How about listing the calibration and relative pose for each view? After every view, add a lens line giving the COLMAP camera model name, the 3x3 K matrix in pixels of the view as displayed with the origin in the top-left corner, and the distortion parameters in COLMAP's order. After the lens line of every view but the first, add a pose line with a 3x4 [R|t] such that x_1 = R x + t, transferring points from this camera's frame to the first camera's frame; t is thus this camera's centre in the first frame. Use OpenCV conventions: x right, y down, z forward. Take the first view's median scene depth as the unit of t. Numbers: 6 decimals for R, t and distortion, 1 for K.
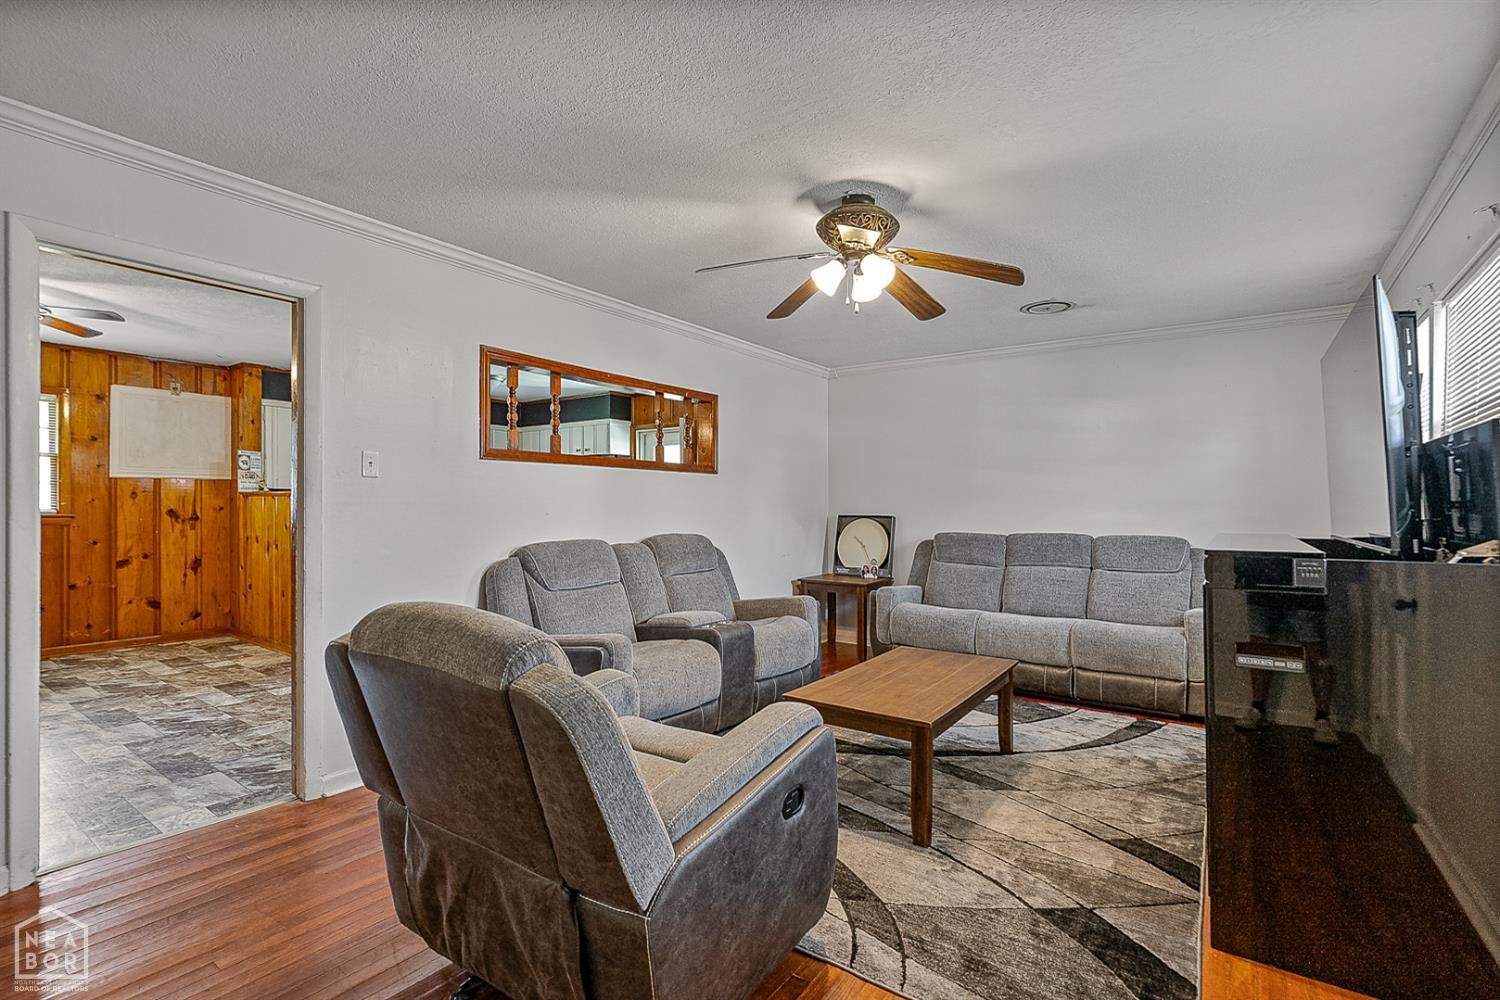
lens RADIAL K [[686.0, 0, 750.0], [0, 686.0, 500.0], [0, 0, 1]] dist [-0.003426, -0.000204]
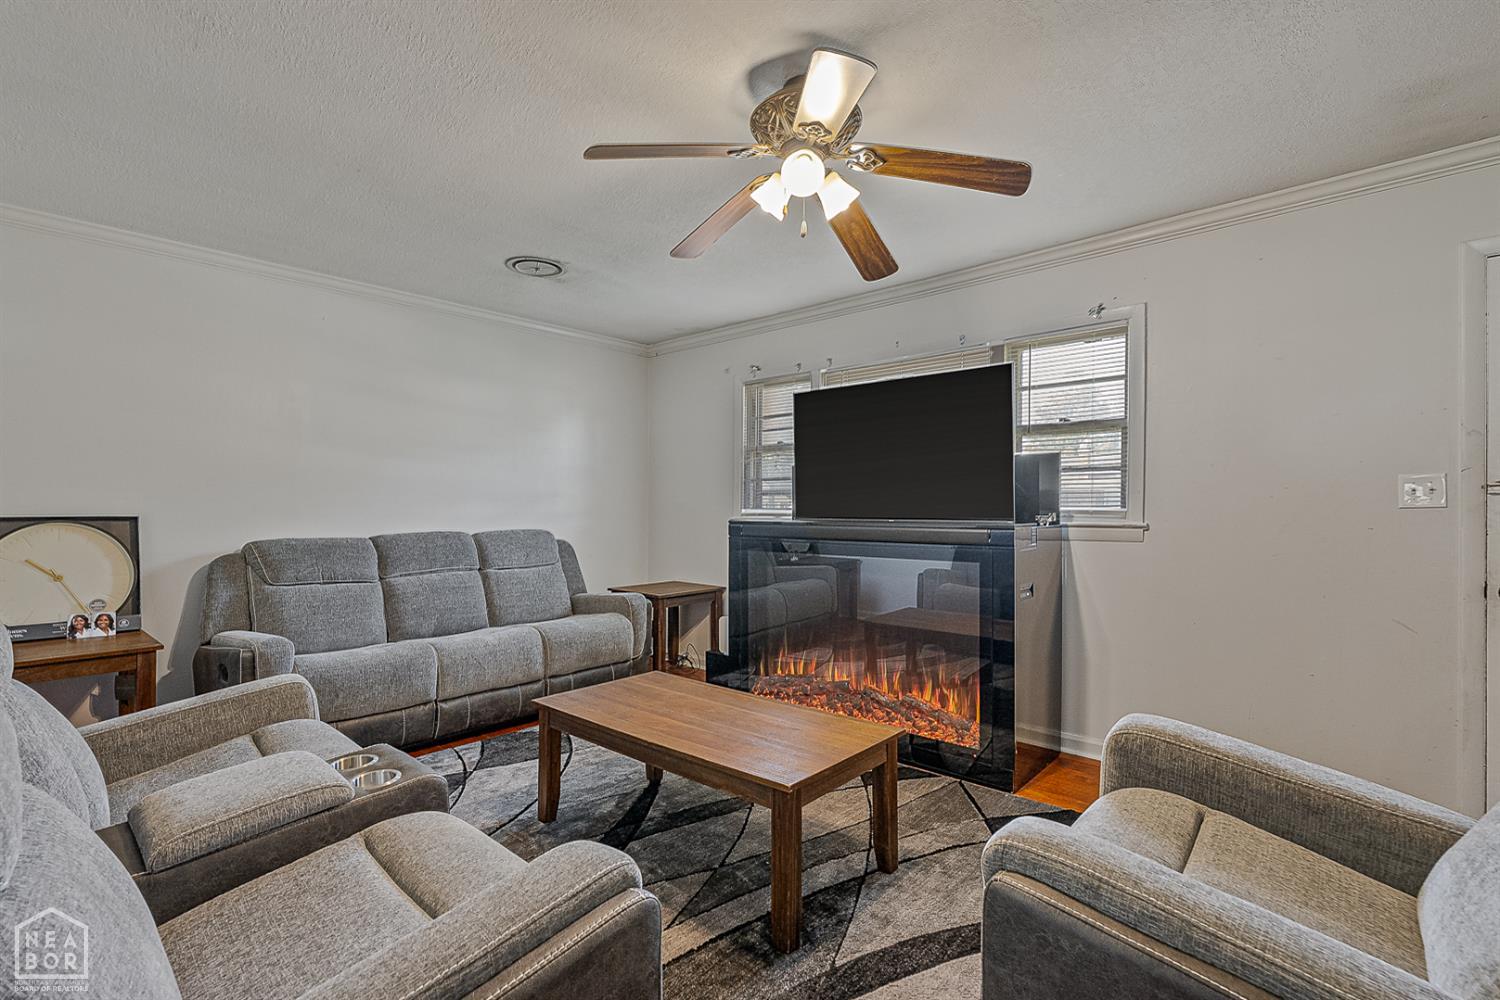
lens RADIAL K [[686.0, 0, 750.0], [0, 686.0, 500.0], [0, 0, 1]] dist [-0.003426, -0.000204]
pose [[0.105282, 0.004679, 0.994431, -0.345852], [-0.008356, 0.999958, -0.003821, 0.010896], [-0.994407, -0.007908, 0.105317, 0.563258]]
